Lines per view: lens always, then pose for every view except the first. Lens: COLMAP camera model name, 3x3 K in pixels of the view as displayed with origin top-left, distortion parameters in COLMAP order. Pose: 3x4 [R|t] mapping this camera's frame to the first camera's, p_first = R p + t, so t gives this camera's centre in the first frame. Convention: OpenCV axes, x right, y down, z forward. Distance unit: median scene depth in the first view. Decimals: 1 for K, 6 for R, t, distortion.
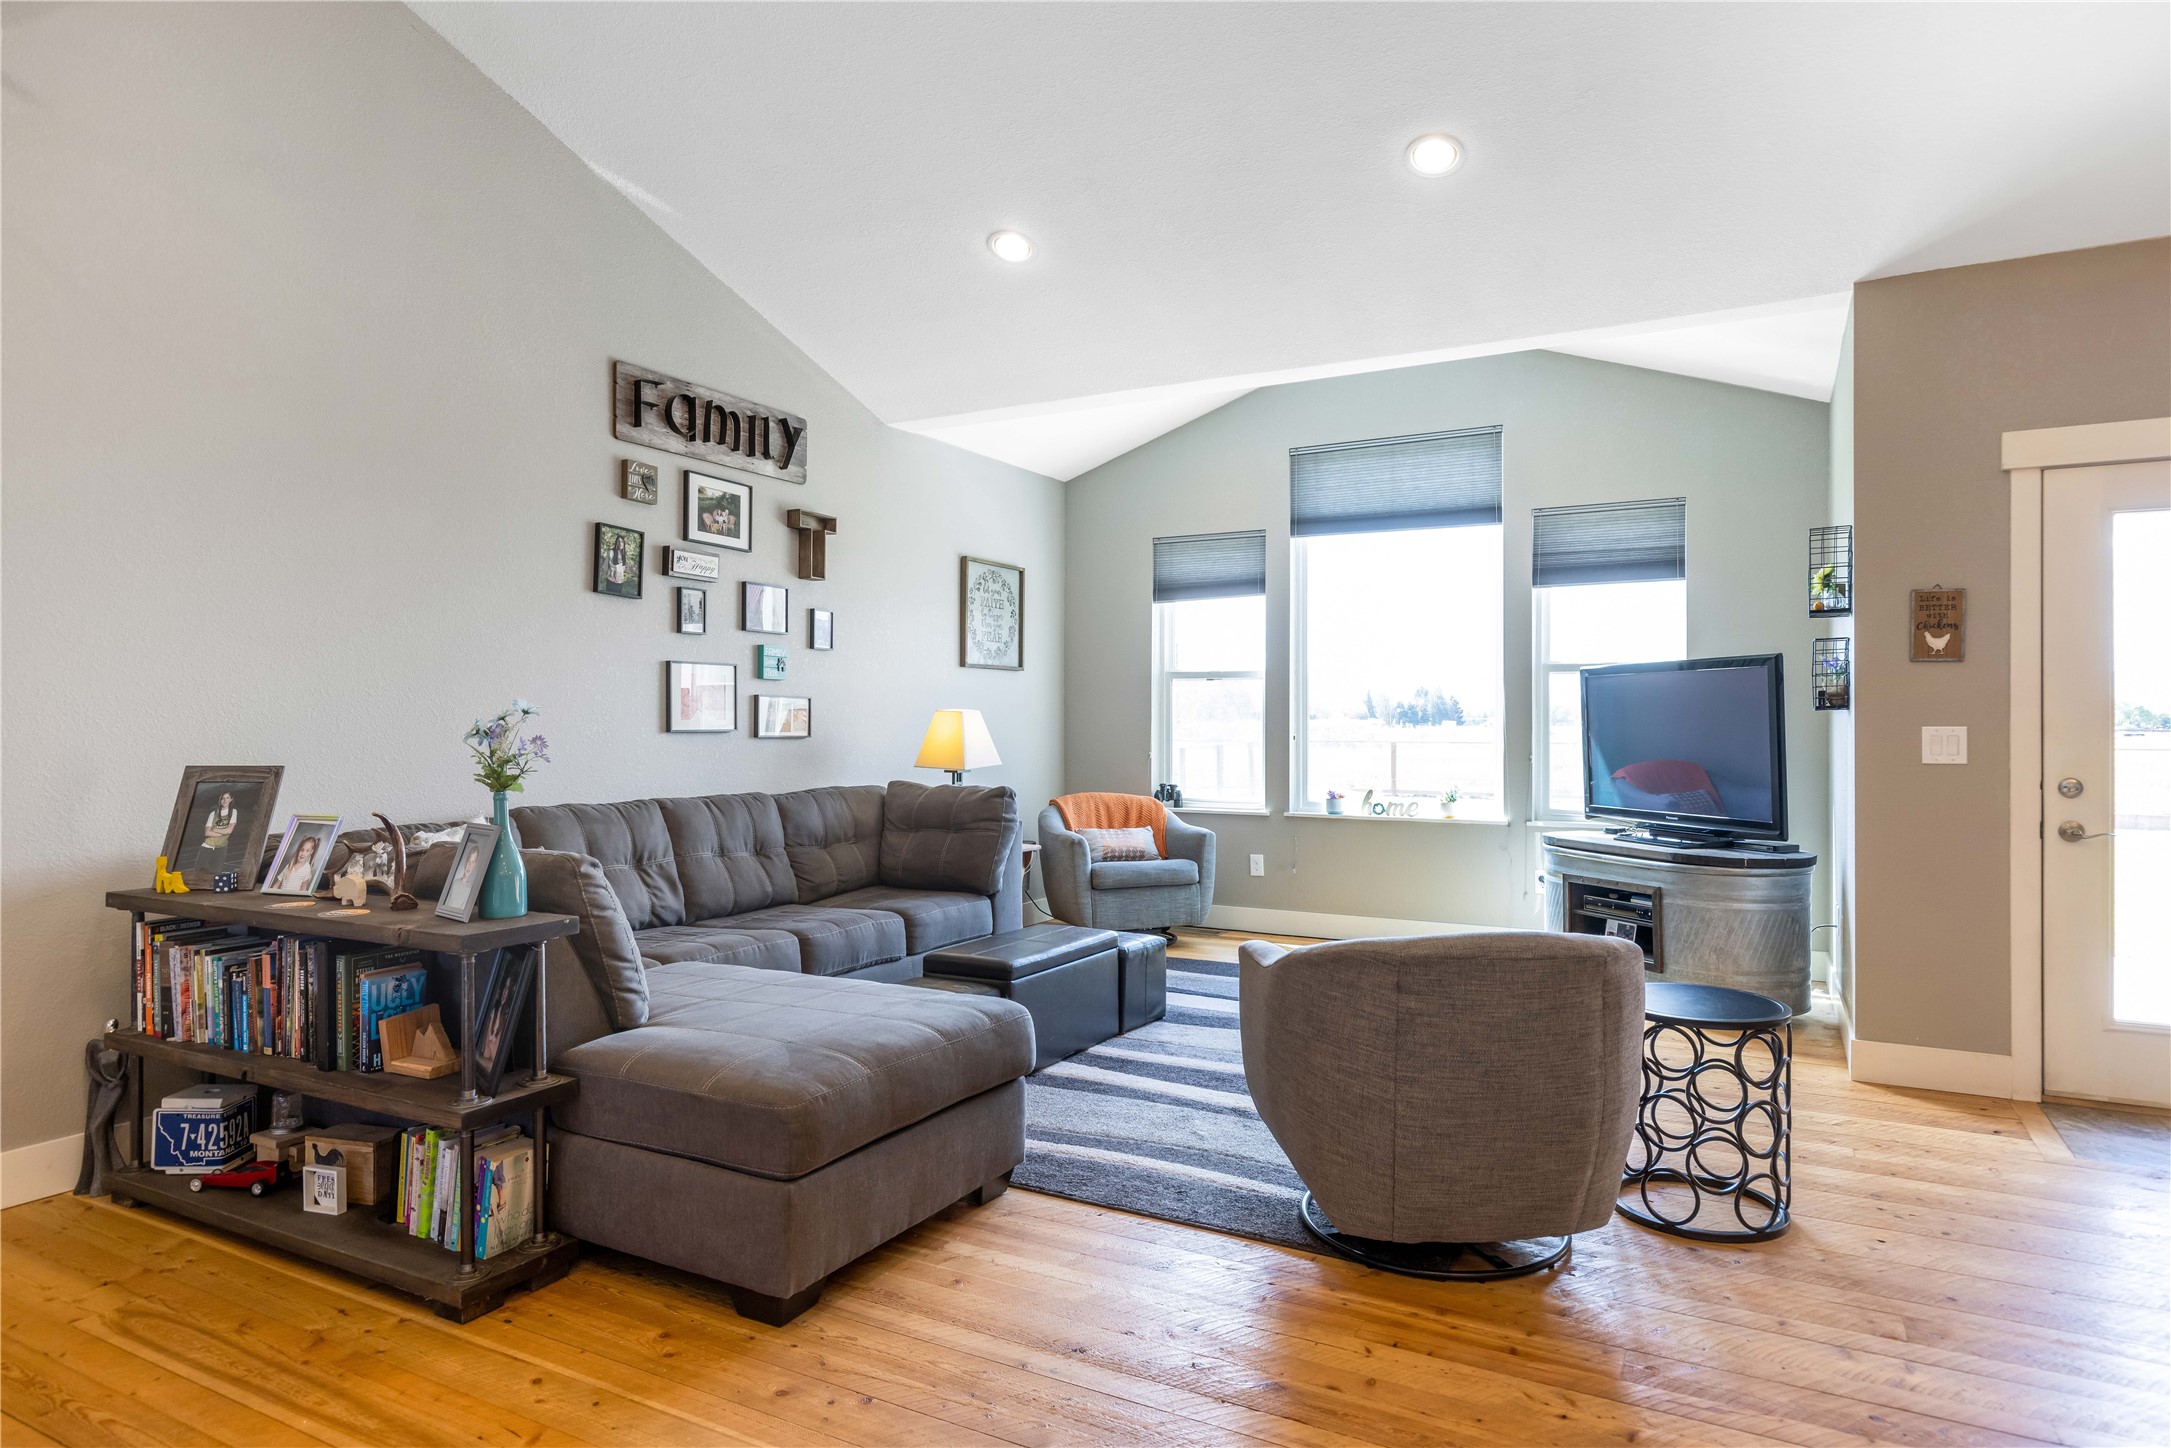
lens RADIAL K [[1251.6, 0, 1093.5], [0, 1251.6, 721.4], [0, 0, 1]] dist [0.003951, 0.000532]
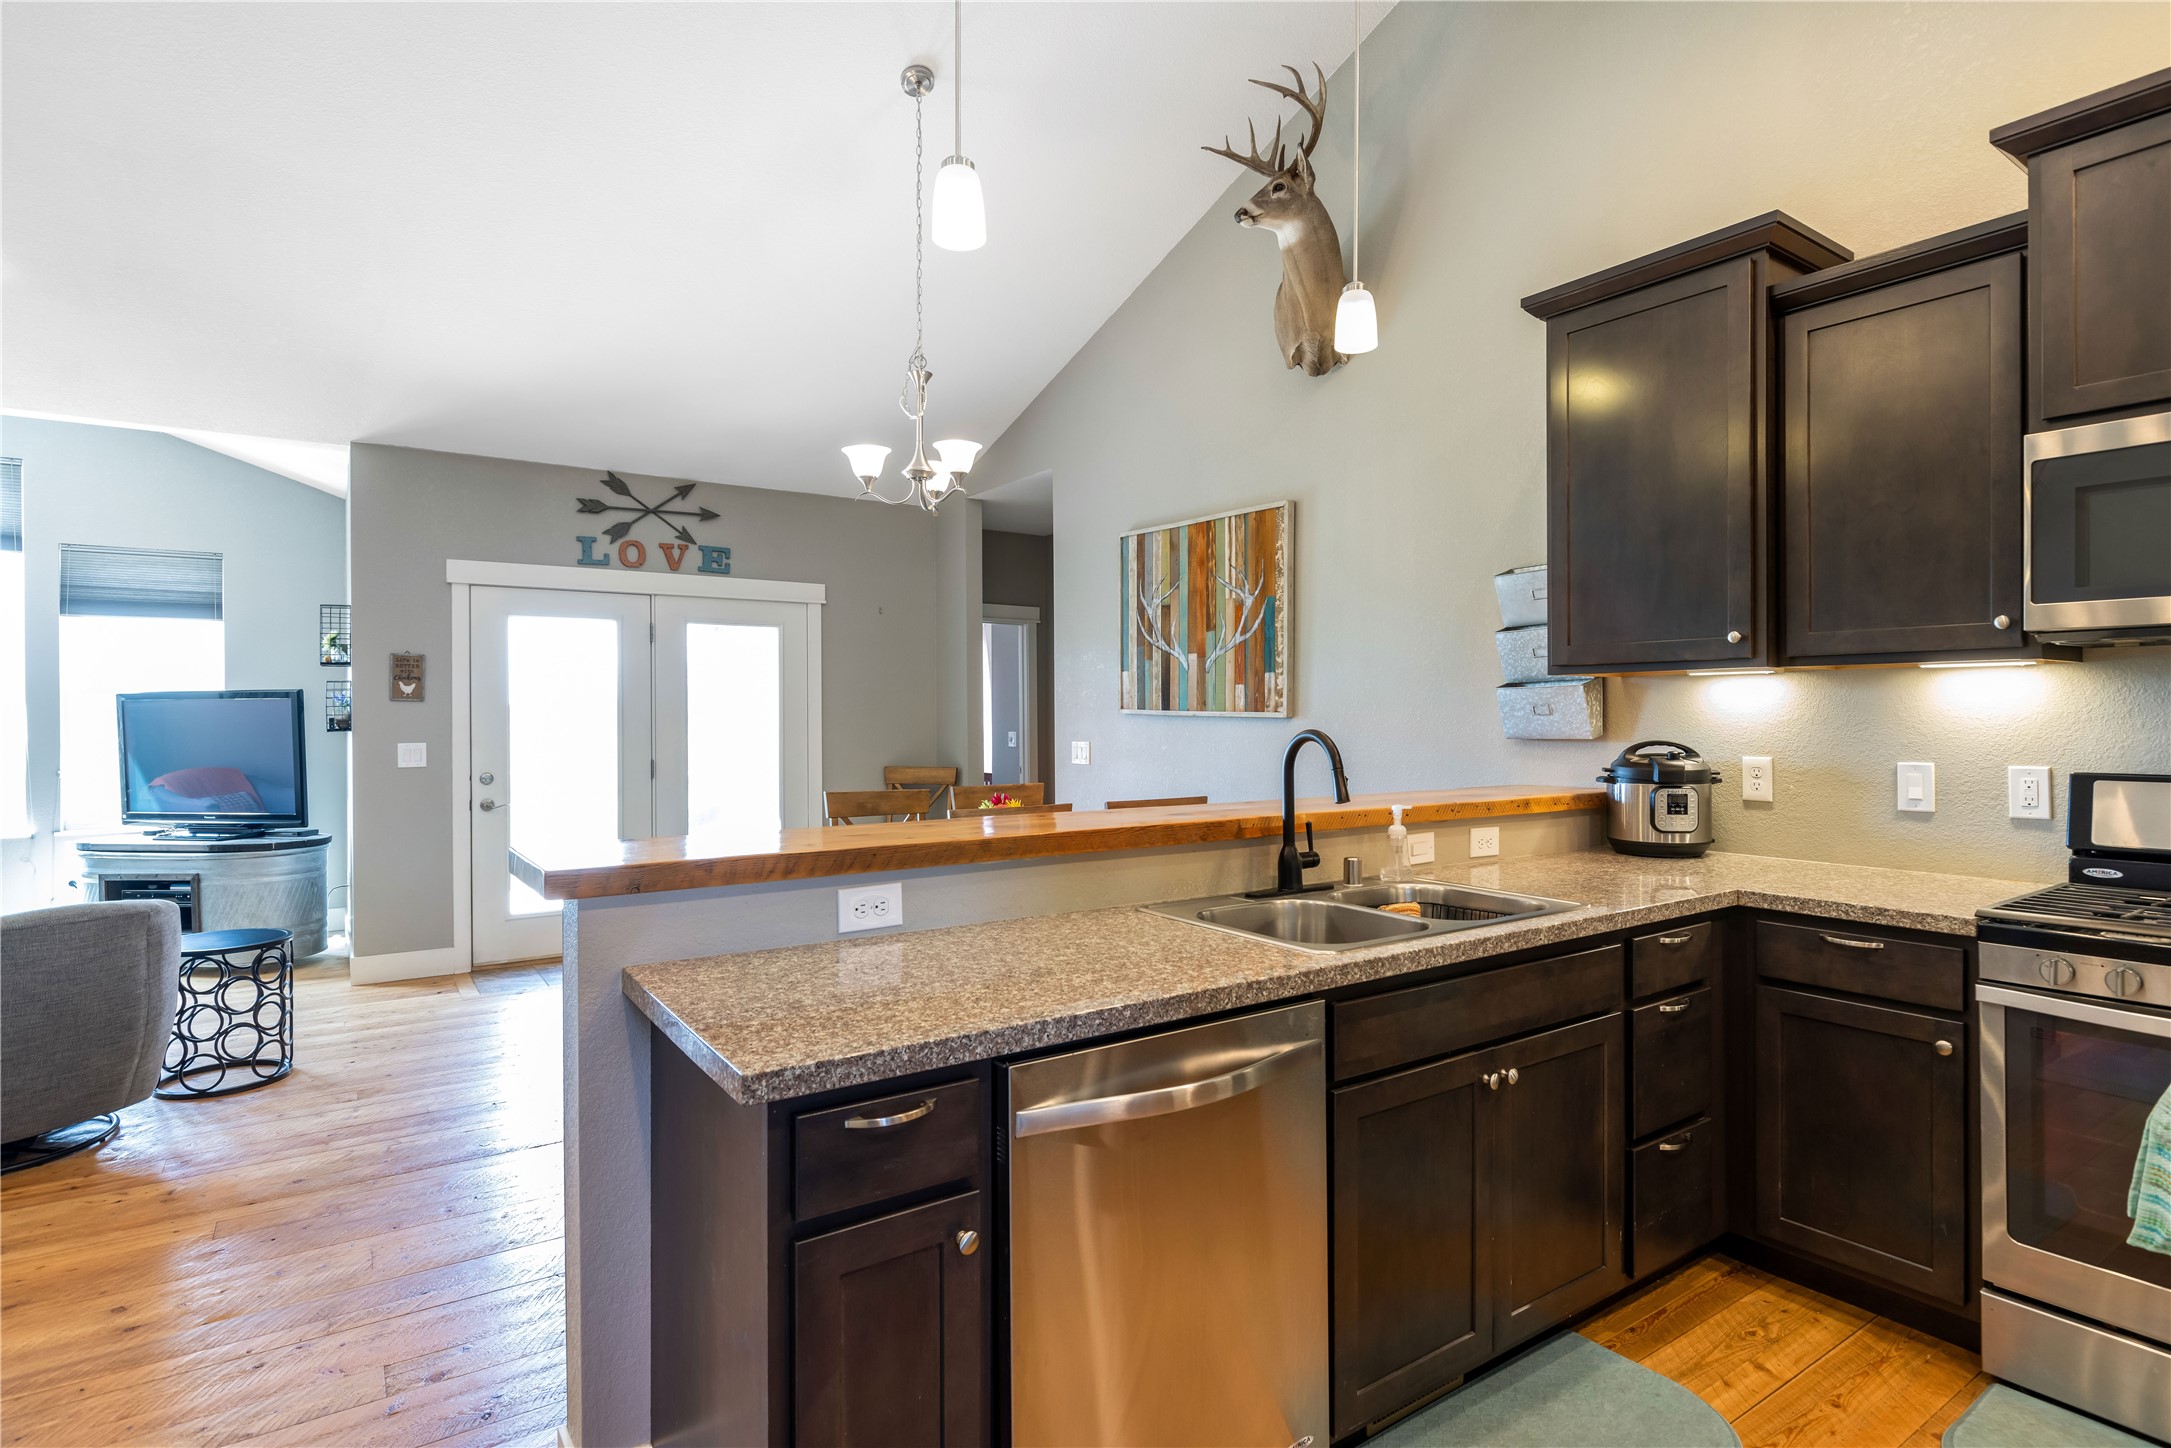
lens RADIAL K [[1093.7, 0, 1083.8], [0, 1093.7, 717.9], [0, 0, 1]] dist [0.003851, -0.000101]
pose [[0.453714, -0.002107, 0.891145, -0.135563], [0.005028, 0.999987, -0.000196, -0.020408], [-0.891133, 0.004569, 0.453719, -0.317736]]
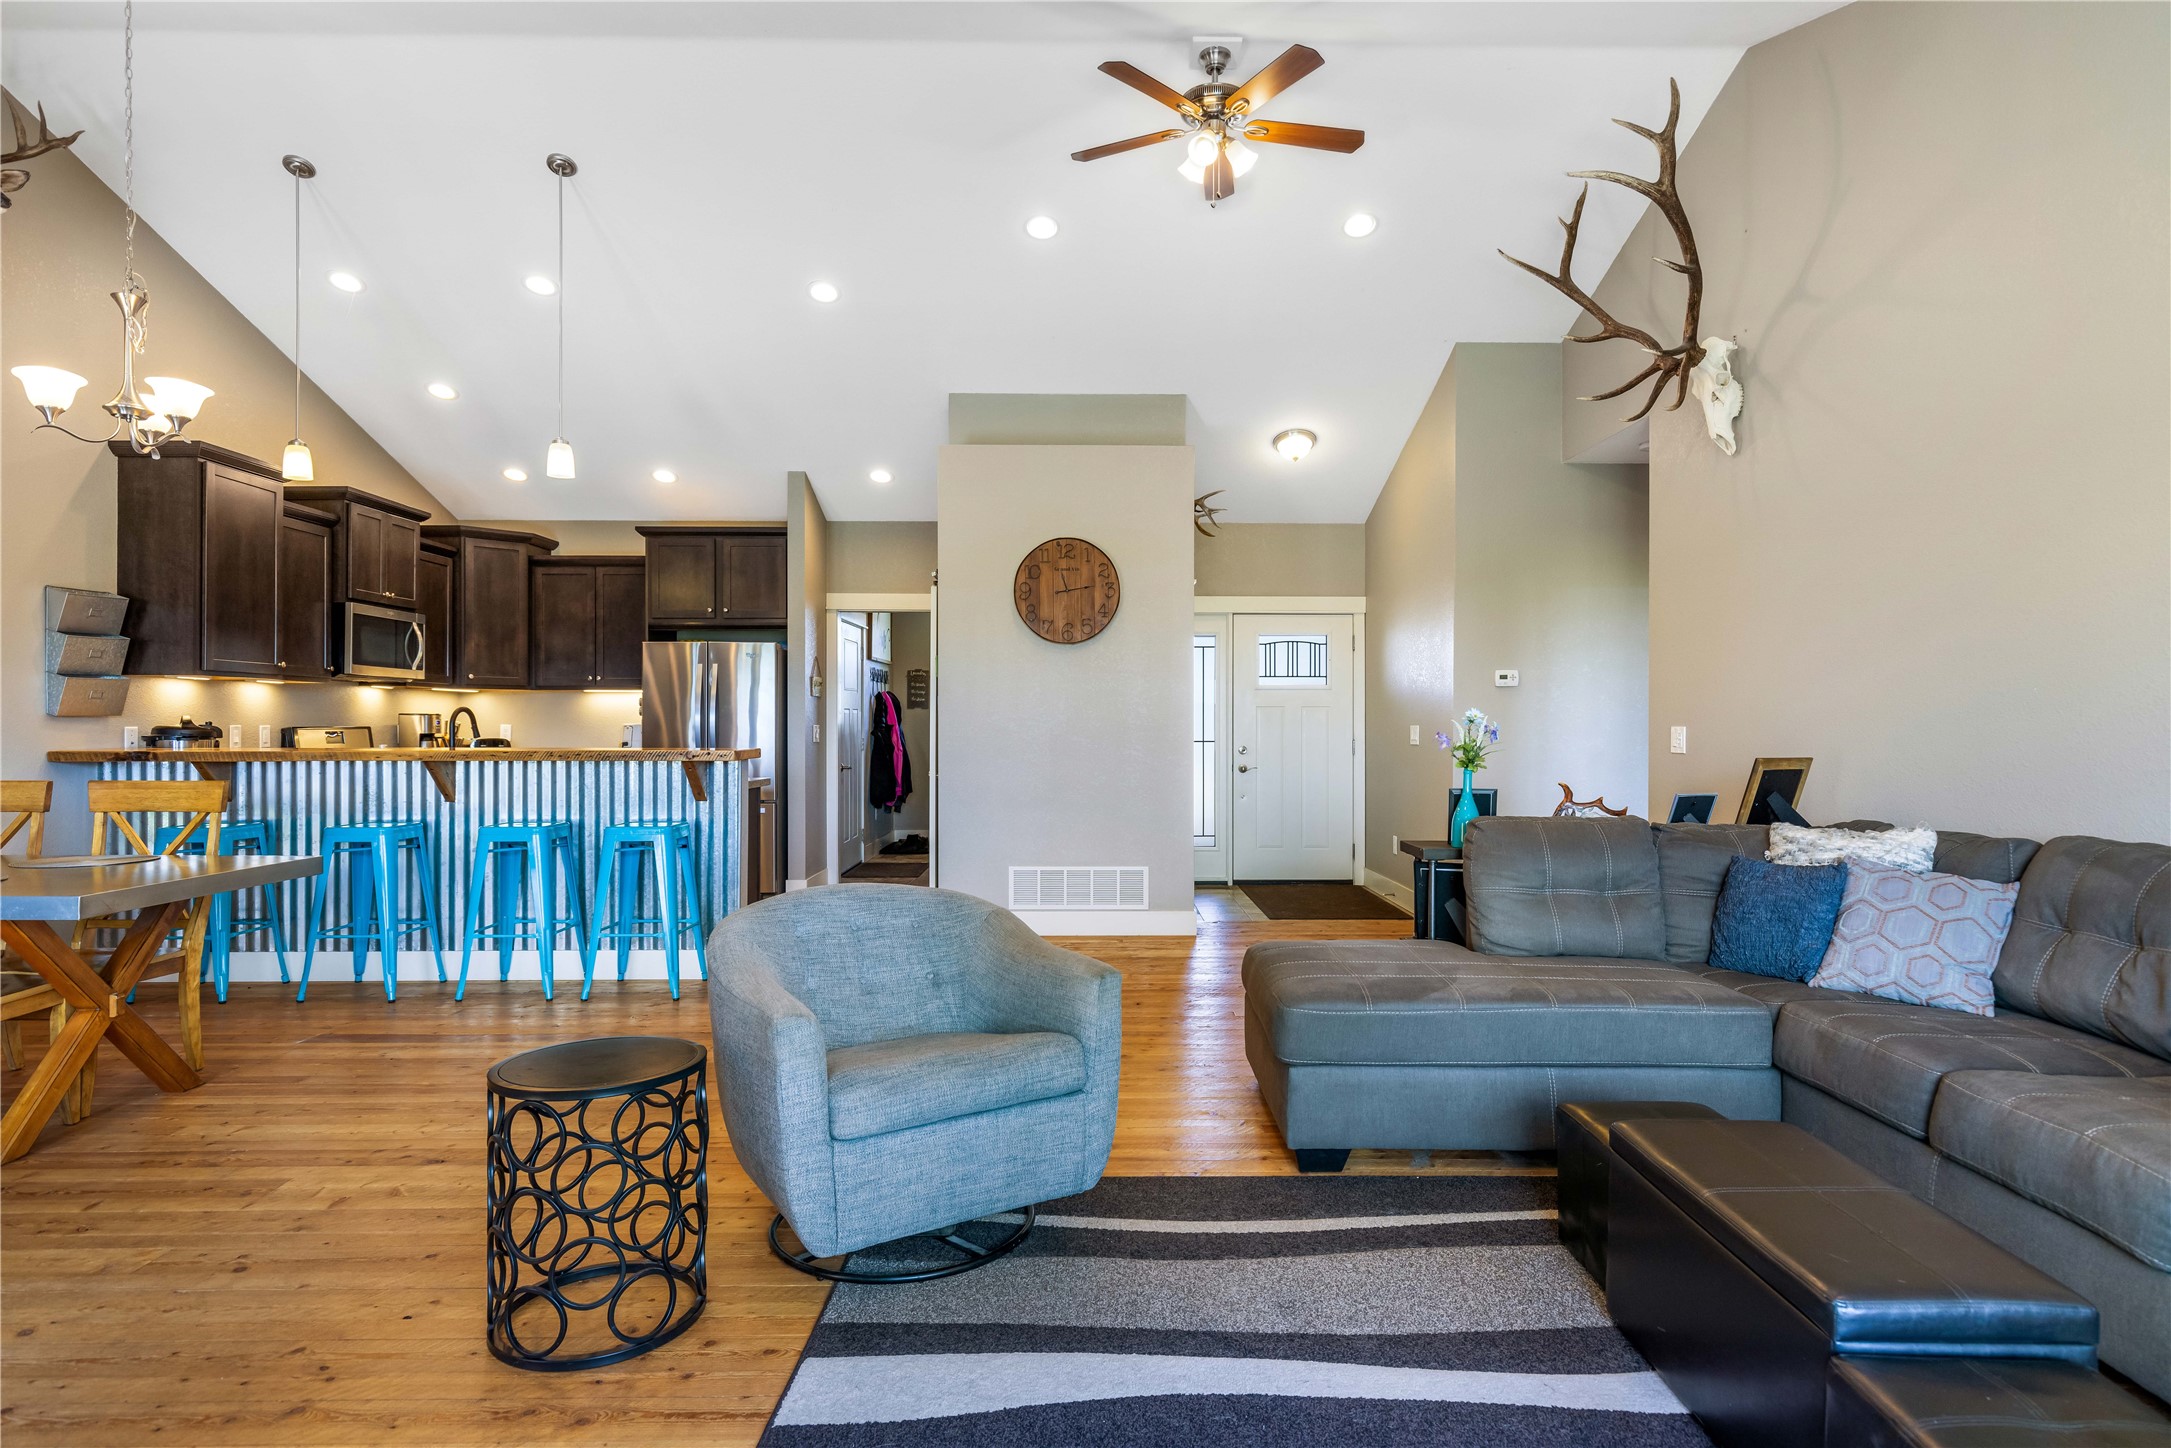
lens RADIAL K [[1161.3, 0, 1092.8], [0, 1161.3, 728.6], [0, 0, 1]] dist [0.001237, 0.001371]
pose [[-0.882412, -0.000981, -0.470476, 0.338286], [-0.002905, 0.999990, 0.003364, 0.002888], [0.470468, 0.004335, -0.882407, 1.161739]]
